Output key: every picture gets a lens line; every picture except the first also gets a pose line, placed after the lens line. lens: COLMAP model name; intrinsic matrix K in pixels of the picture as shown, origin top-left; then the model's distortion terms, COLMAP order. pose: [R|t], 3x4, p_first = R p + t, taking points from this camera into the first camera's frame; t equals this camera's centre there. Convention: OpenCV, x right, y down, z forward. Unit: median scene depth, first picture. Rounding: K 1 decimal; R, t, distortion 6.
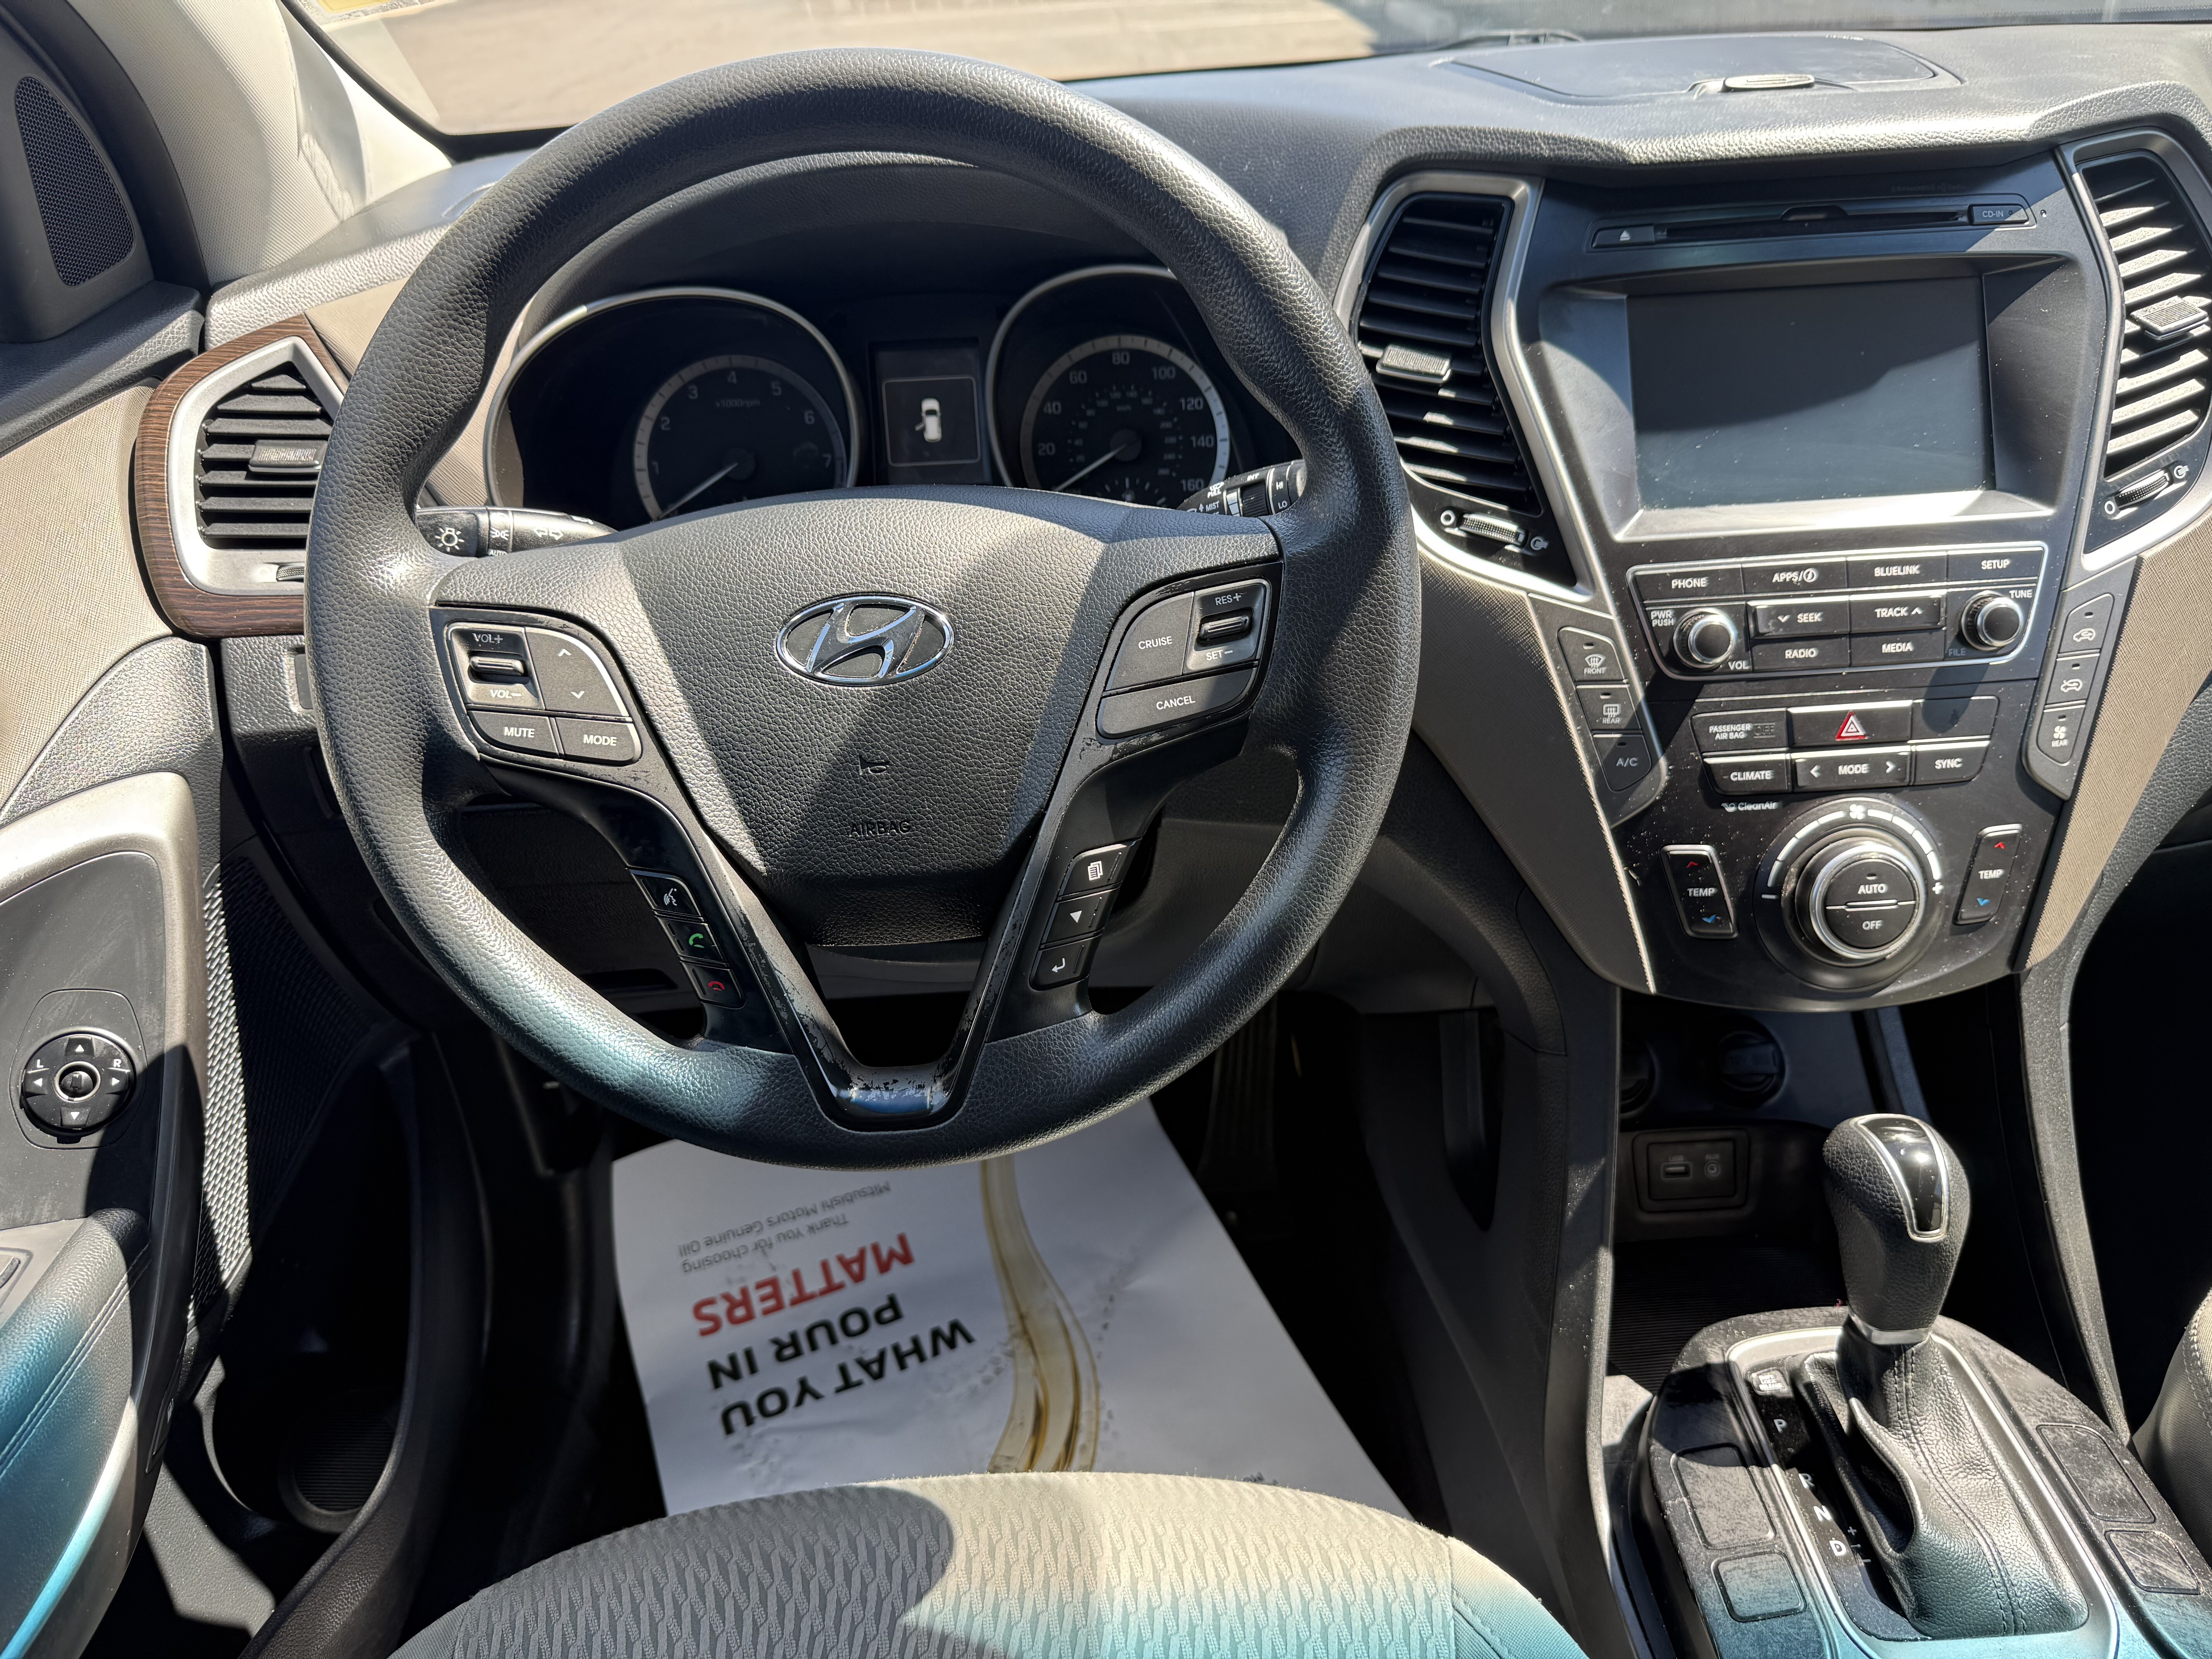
lens RADIAL K [[1569.7, 0, 1102.1], [0, 1569.7, 806.0], [0, 0, 1]] dist [-0.009067, -0.011341]
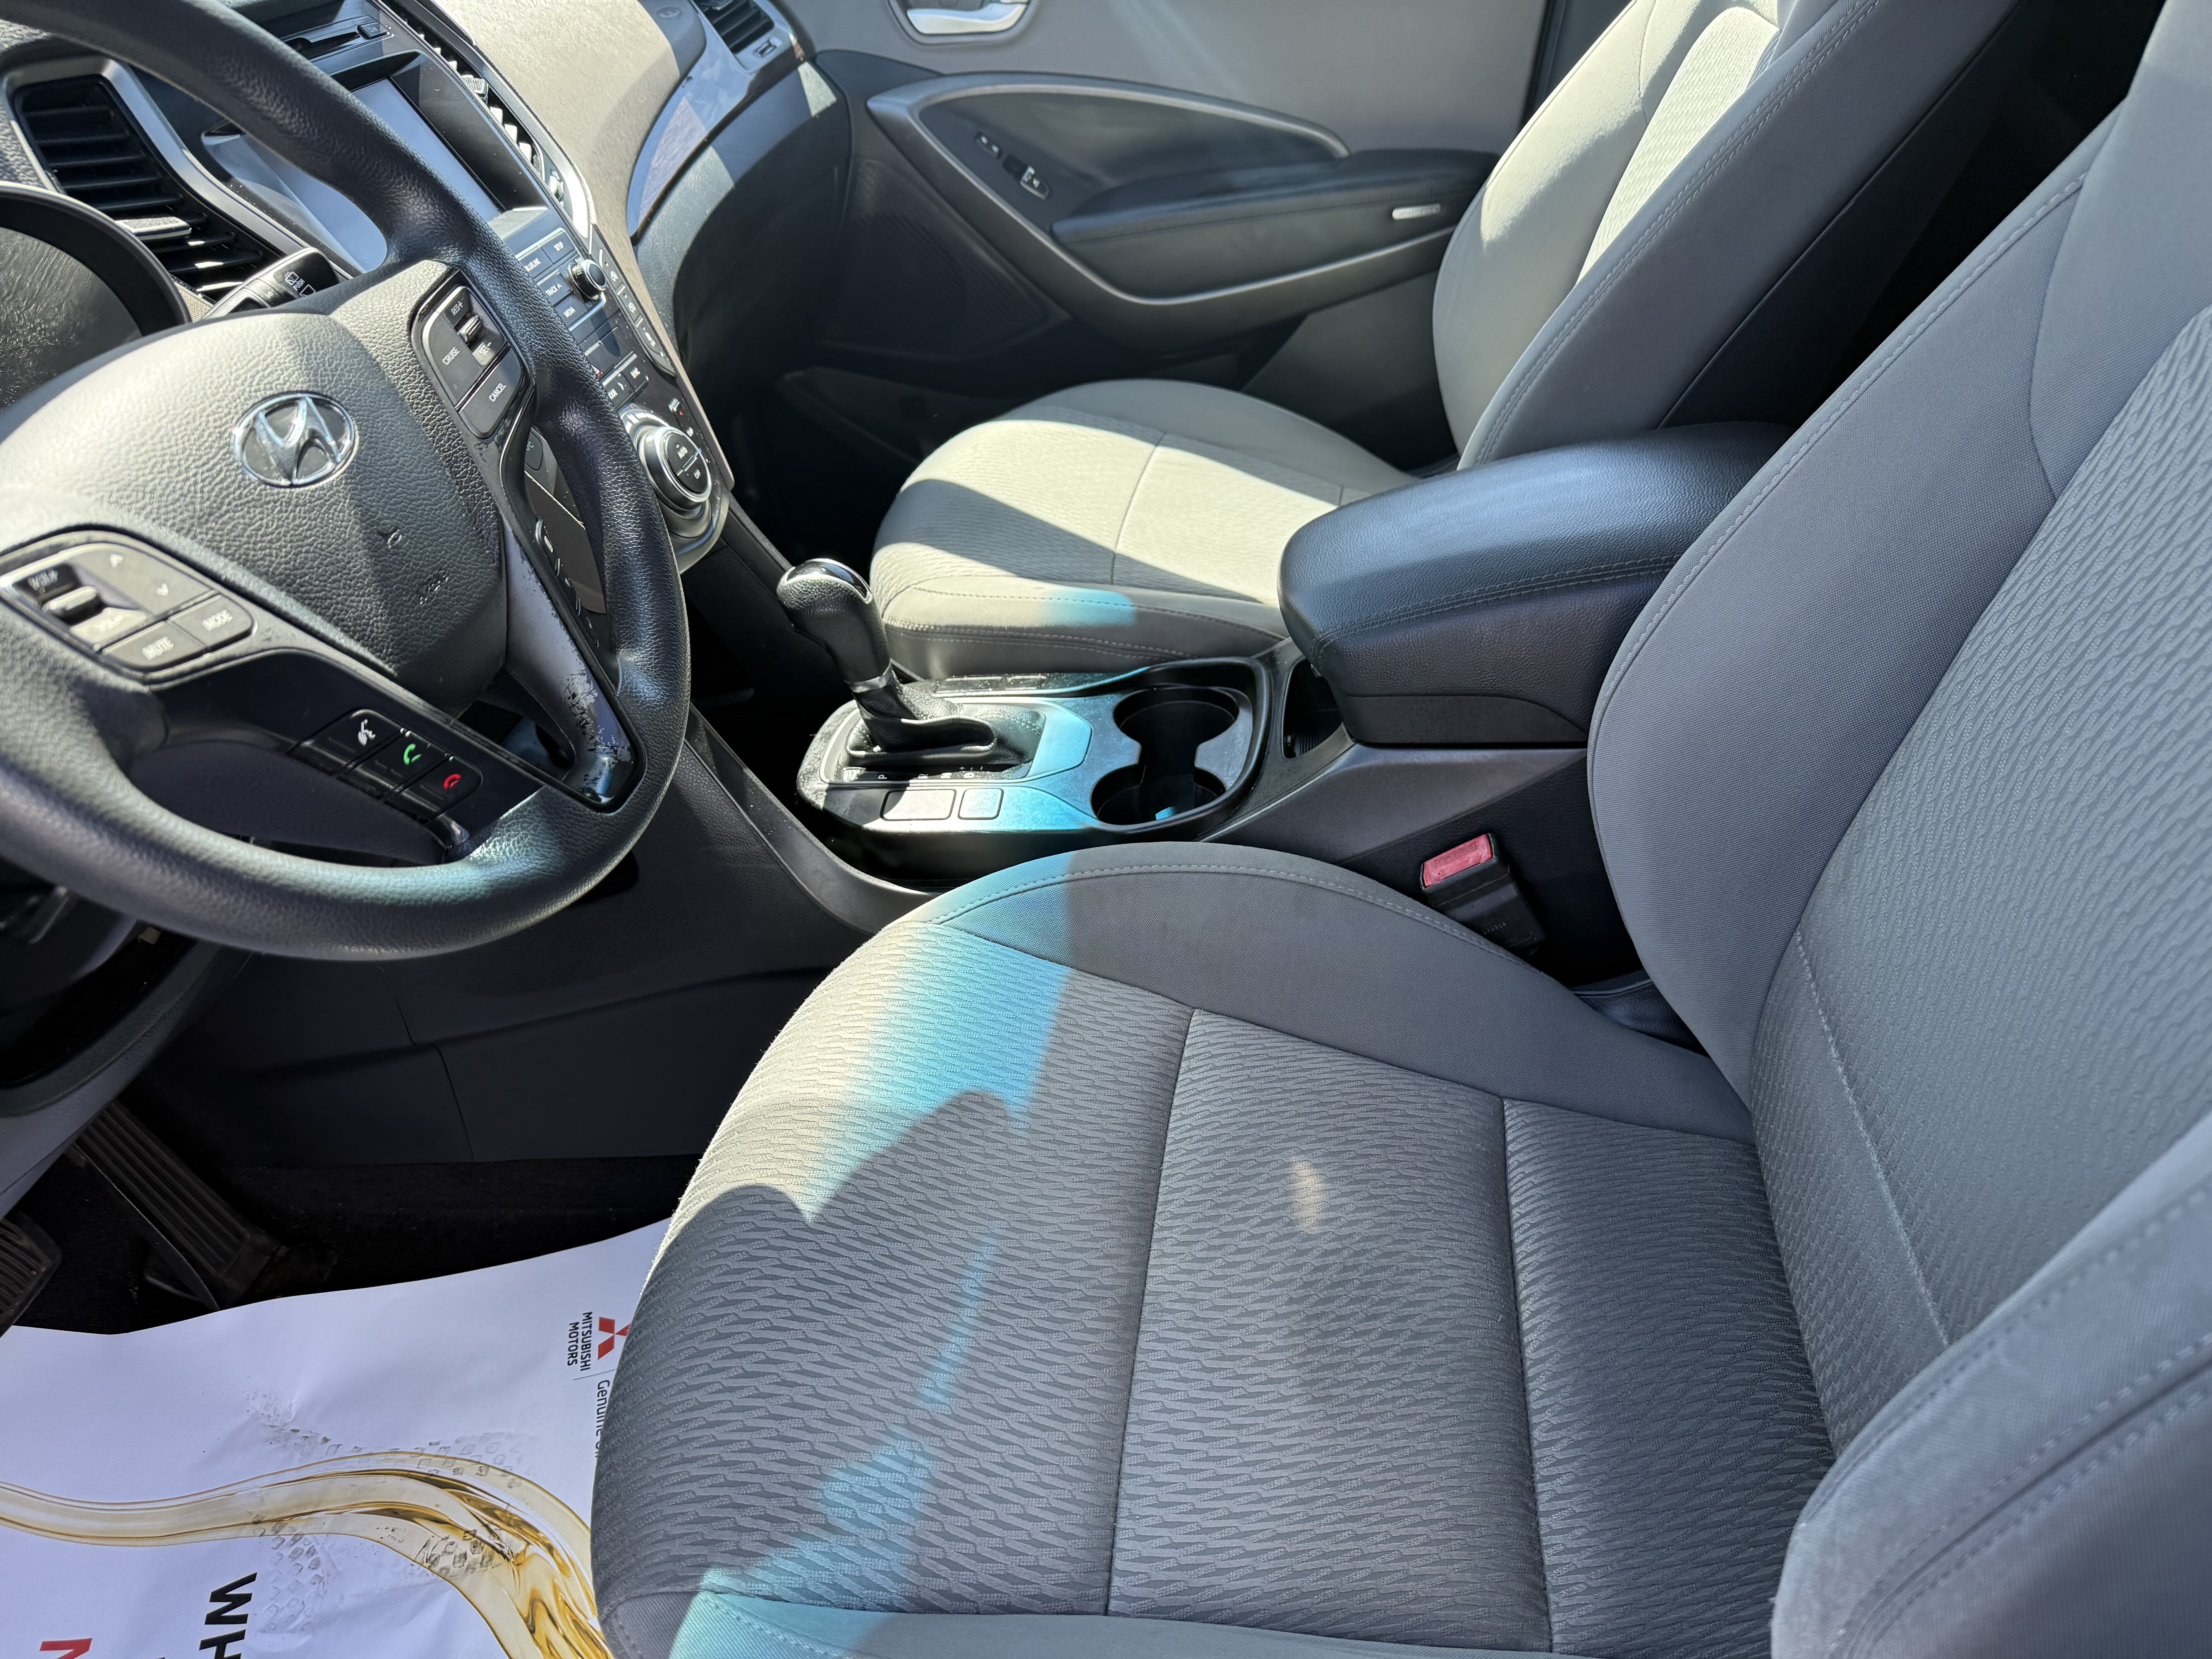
lens RADIAL K [[1569.7, 0, 1098.1], [0, 1569.7, 841.8], [0, 0, 1]] dist [-0.009067, -0.011341]
pose [[0.184303, -0.544811, 0.818055, -0.893703], [0.572222, 0.736188, 0.361371, 0.015233], [-0.799121, 0.401507, 0.447435, 0.198113]]
